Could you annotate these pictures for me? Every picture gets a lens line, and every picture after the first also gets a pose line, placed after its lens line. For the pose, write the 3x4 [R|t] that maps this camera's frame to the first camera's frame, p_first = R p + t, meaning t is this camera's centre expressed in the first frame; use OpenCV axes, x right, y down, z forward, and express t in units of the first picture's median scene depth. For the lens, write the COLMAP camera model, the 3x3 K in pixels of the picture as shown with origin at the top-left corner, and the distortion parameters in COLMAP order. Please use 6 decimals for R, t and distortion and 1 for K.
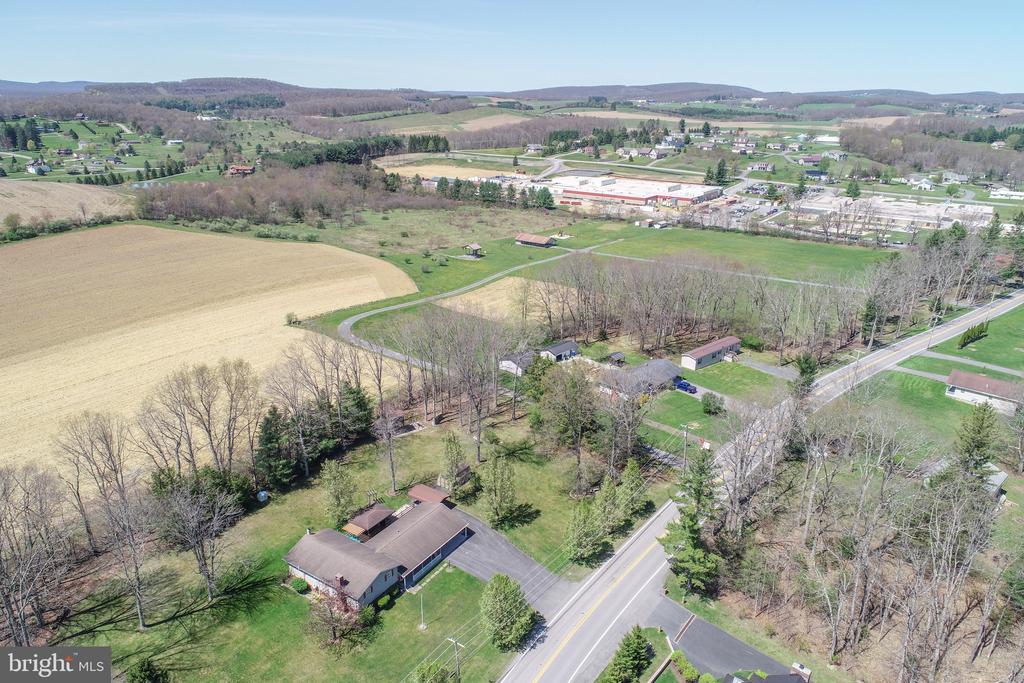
lens RADIAL K [[684.3, 0, 512.0], [0, 684.3, 341.5], [0, 0, 1]] dist [-0.004979, 0.000945]
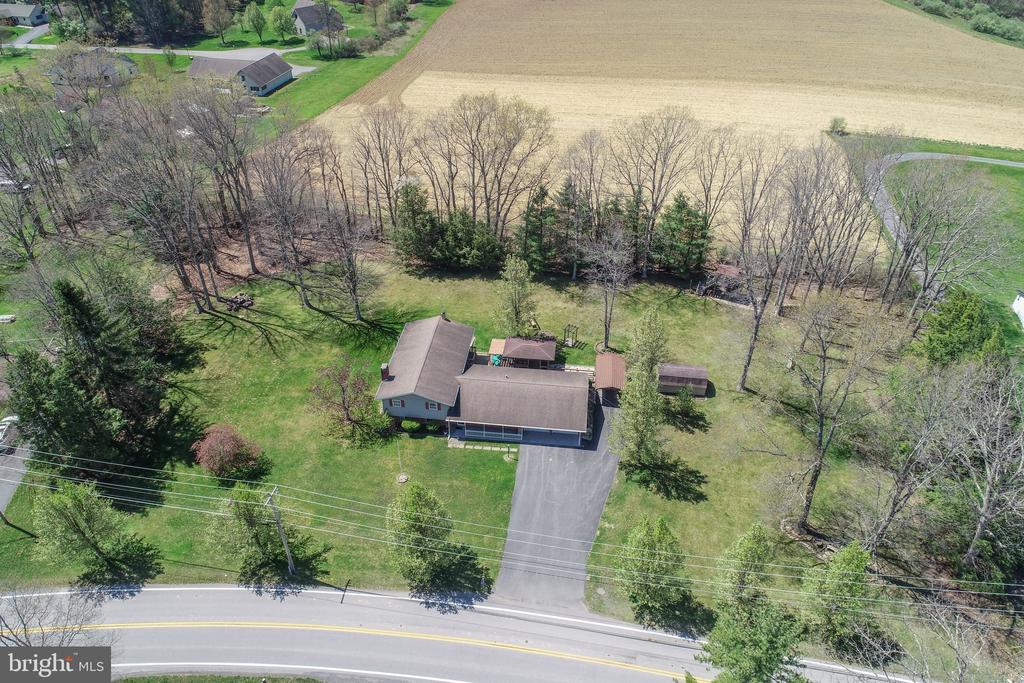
lens RADIAL K [[684.3, 0, 512.0], [0, 684.3, 341.5], [0, 0, 1]] dist [-0.004979, 0.000945]
pose [[0.450042, 0.523608, -0.723393, 0.378441], [-0.306678, 0.851418, 0.425483, -0.084474], [0.838696, 0.030363, 0.543753, 0.610764]]
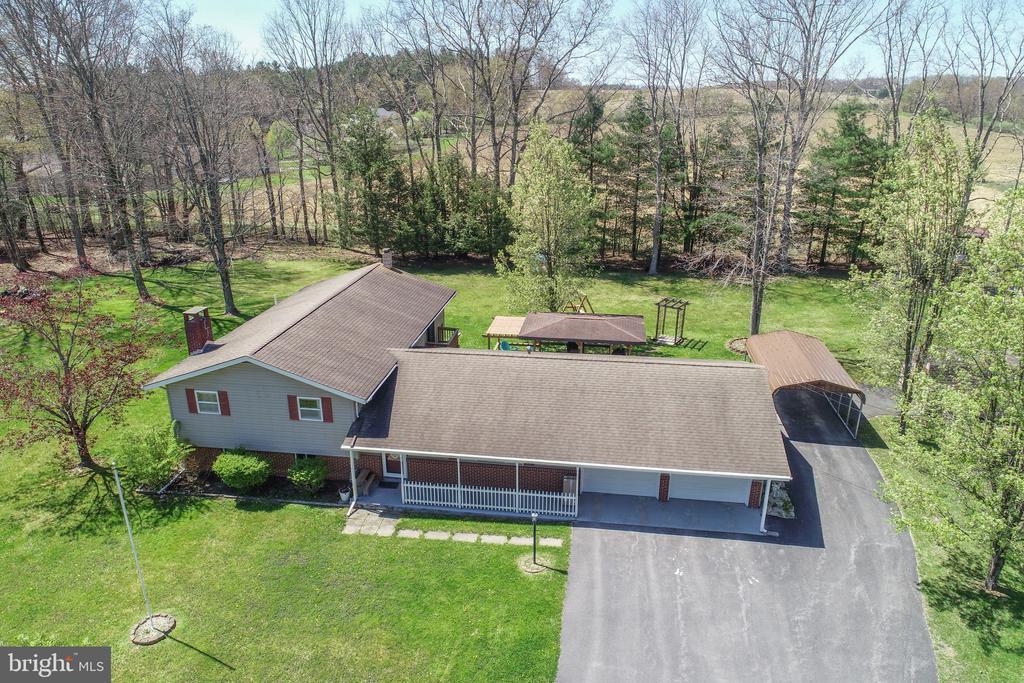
lens RADIAL K [[684.3, 0, 512.0], [0, 684.3, 341.5], [0, 0, 1]] dist [-0.004979, 0.000945]
pose [[0.422830, 0.295084, -0.856820, 0.071696], [-0.303232, 0.937067, 0.173079, 0.235090], [0.853970, 0.186632, 0.485699, 0.887106]]
